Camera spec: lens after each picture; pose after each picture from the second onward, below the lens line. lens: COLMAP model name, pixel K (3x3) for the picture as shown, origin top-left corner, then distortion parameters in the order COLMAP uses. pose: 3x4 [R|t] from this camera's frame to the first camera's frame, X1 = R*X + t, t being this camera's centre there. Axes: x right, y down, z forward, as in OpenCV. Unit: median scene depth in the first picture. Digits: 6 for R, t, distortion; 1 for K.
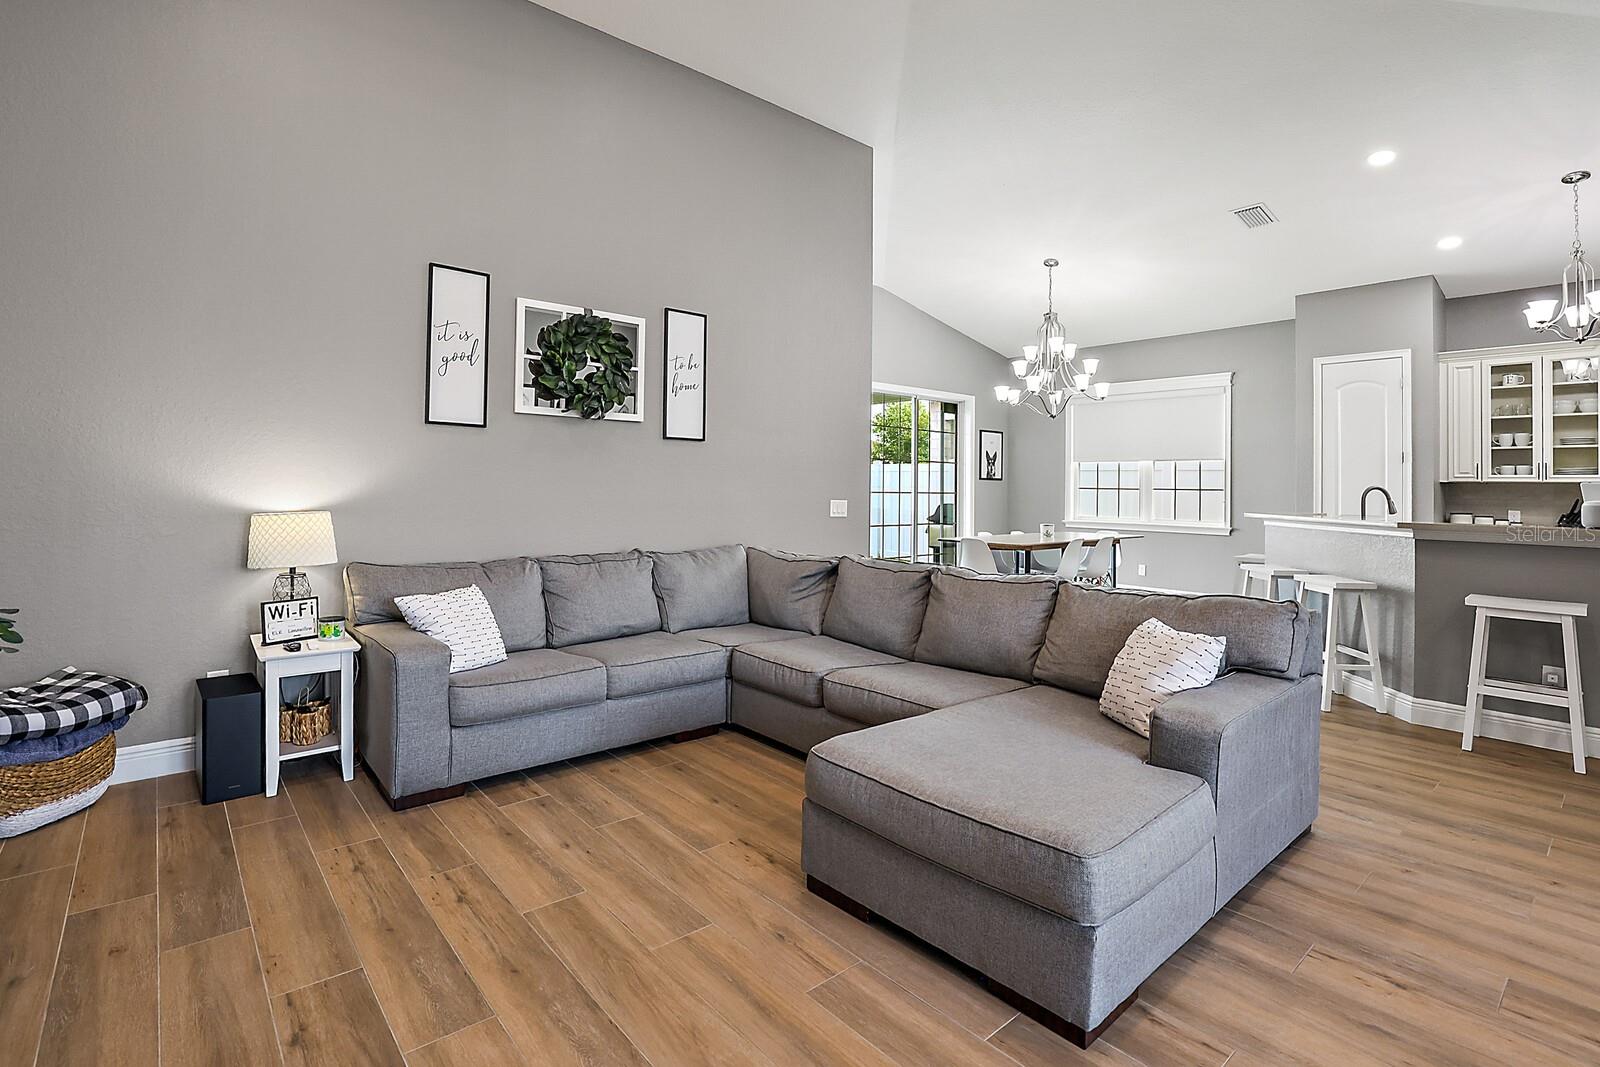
lens RADIAL K [[760.4, 0, 793.7], [0, 760.4, 475.5], [0, 0, 1]] dist [-0.025410, 0.001728]
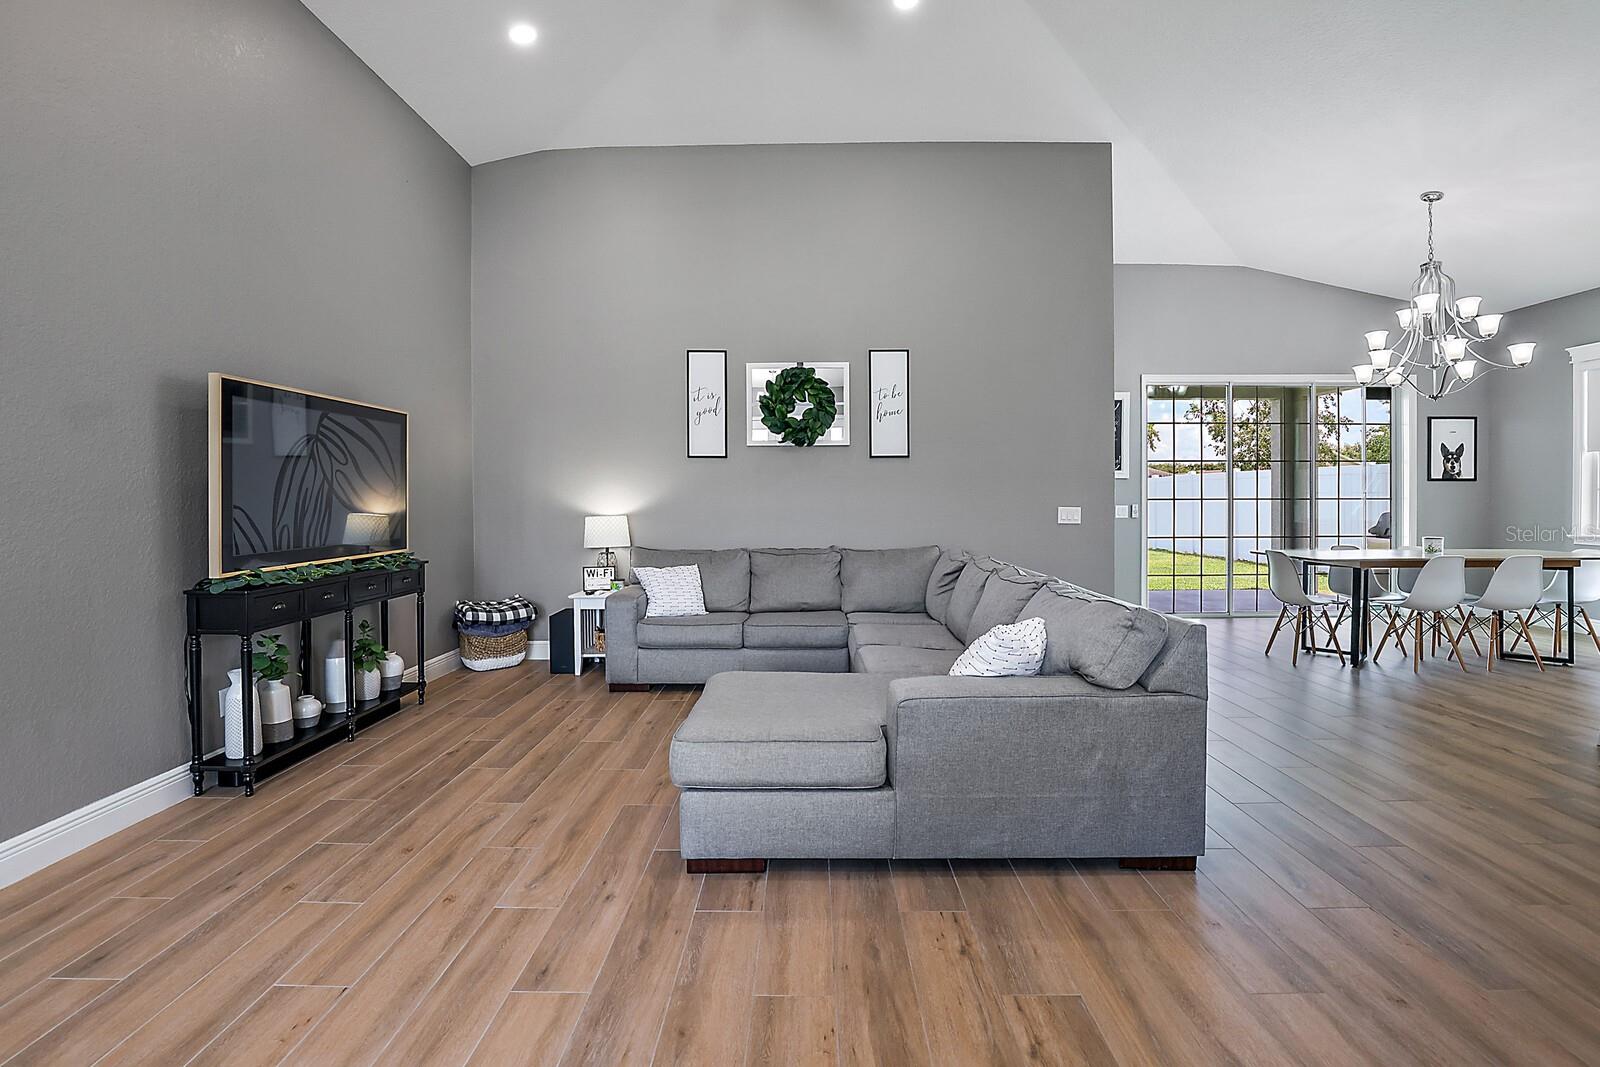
lens RADIAL K [[751.4, 0, 797.5], [0, 751.4, 498.4], [0, 0, 1]] dist [-0.028252, 0.000496]
pose [[0.746189, -0.015088, -0.665563, 0.703447], [0.024267, 0.999695, 0.004544, 0.011433], [0.665291, -0.019542, 0.746328, 0.025589]]
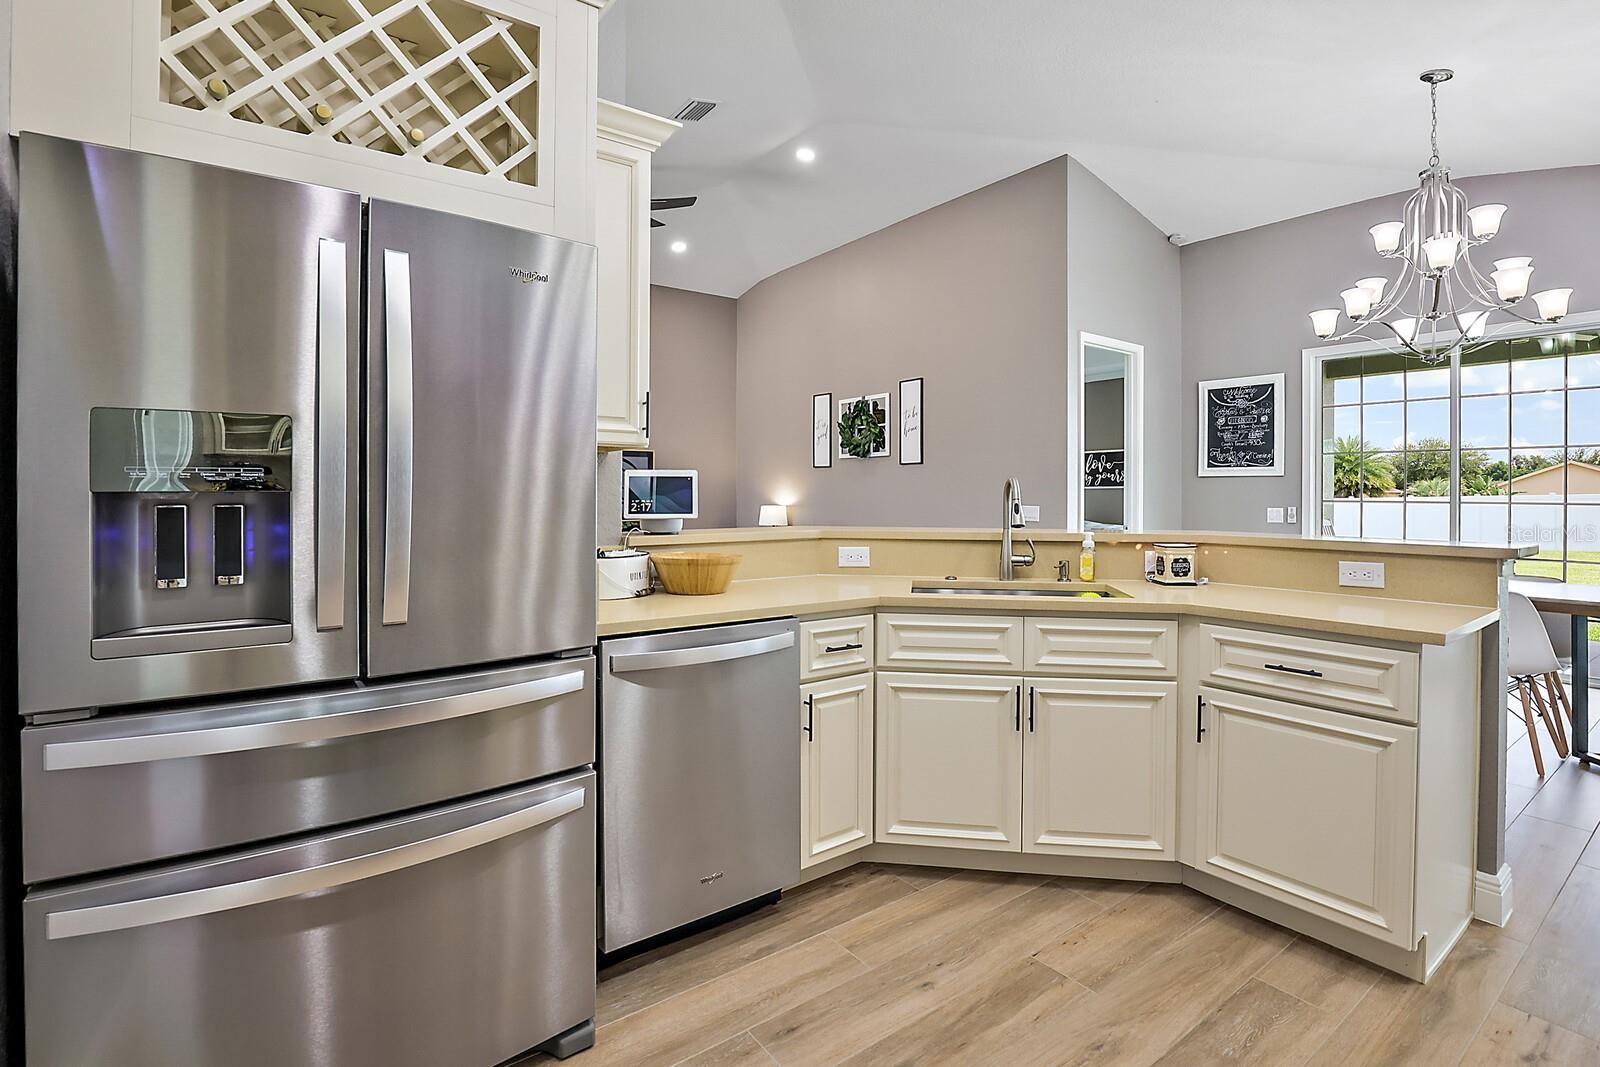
lens RADIAL K [[751.4, 0, 797.5], [0, 751.4, 498.4], [0, 0, 1]] dist [-0.028252, 0.000496]
pose [[-0.082835, -0.009171, -0.996521, 1.804489], [0.011392, 0.999884, -0.010149, 0.044709], [0.996498, -0.012193, -0.082721, 1.181829]]
